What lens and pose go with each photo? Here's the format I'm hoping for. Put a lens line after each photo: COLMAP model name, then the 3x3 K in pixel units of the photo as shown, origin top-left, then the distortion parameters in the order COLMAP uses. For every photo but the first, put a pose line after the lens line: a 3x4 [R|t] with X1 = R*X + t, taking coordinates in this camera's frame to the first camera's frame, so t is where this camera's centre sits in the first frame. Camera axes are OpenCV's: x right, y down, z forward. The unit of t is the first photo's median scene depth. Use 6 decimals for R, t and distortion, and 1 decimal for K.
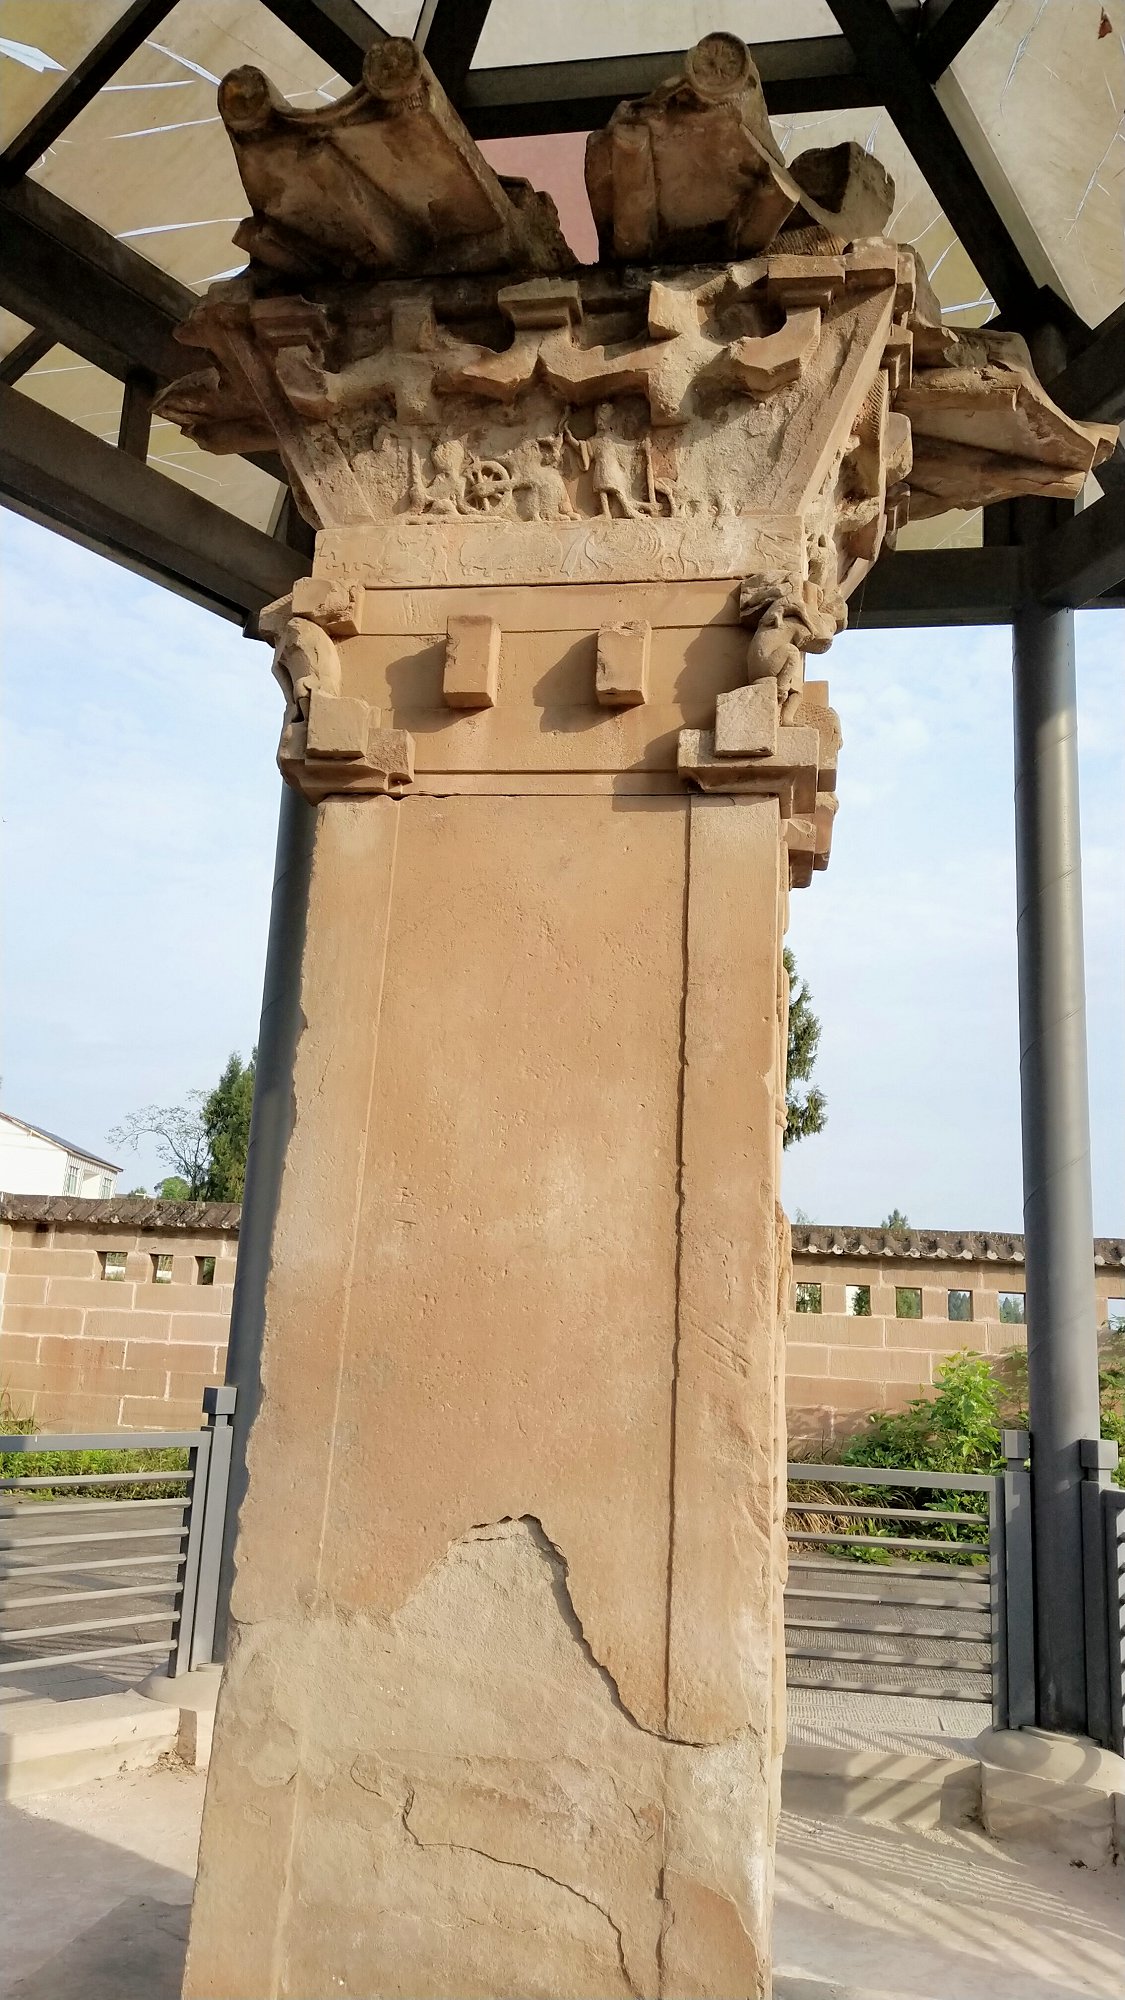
lens RADIAL K [[1469.9, 0, 574.4], [0, 1469.9, 1020.0], [0, 0, 1]] dist [-0.001451, -0.013675]
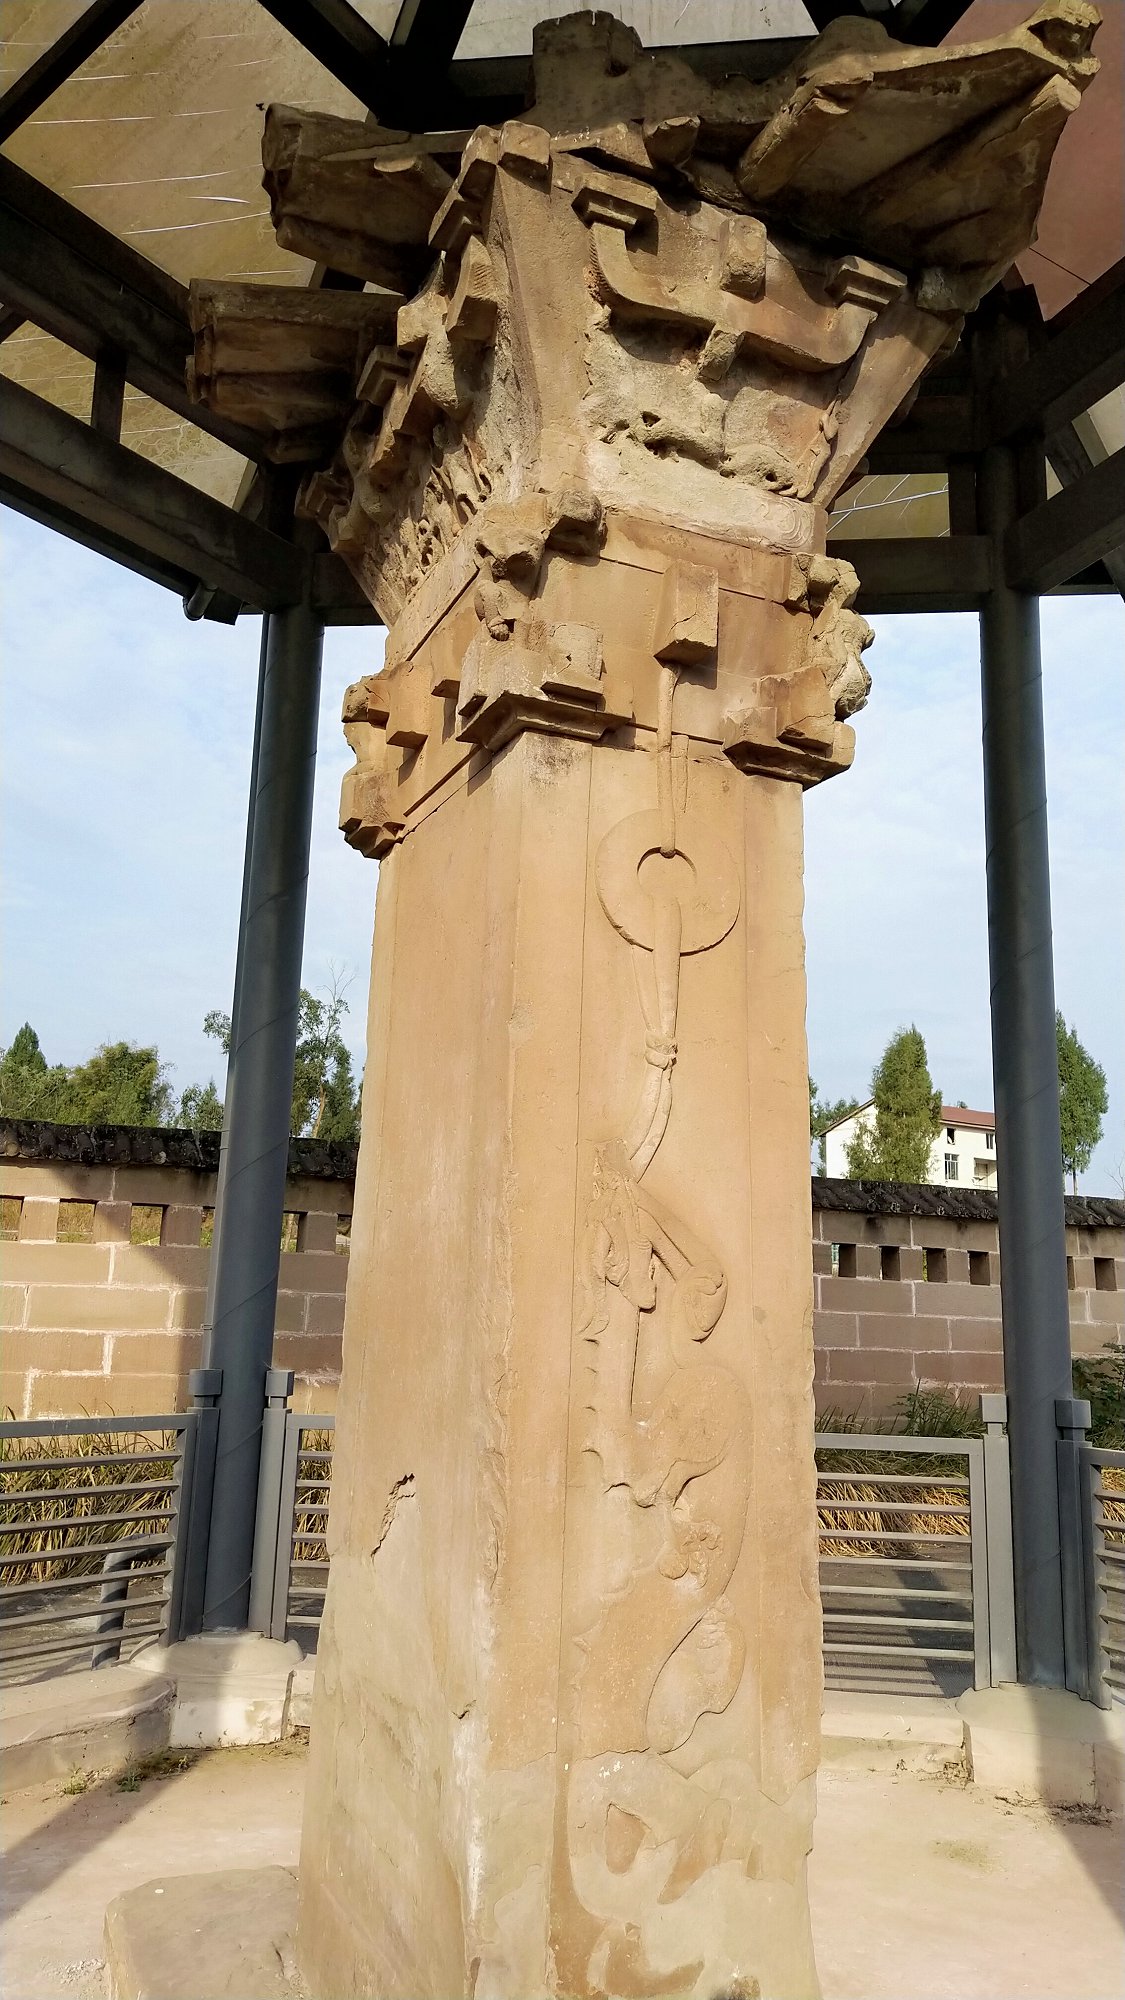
lens RADIAL K [[1469.9, 0, 547.5], [0, 1469.9, 996.0], [0, 0, 1]] dist [-0.001451, -0.013675]
pose [[0.533410, -0.204960, -0.820650, 0.818824], [0.170989, 0.976297, -0.132692, 0.131160], [0.828394, -0.069543, 0.555812, 0.432489]]
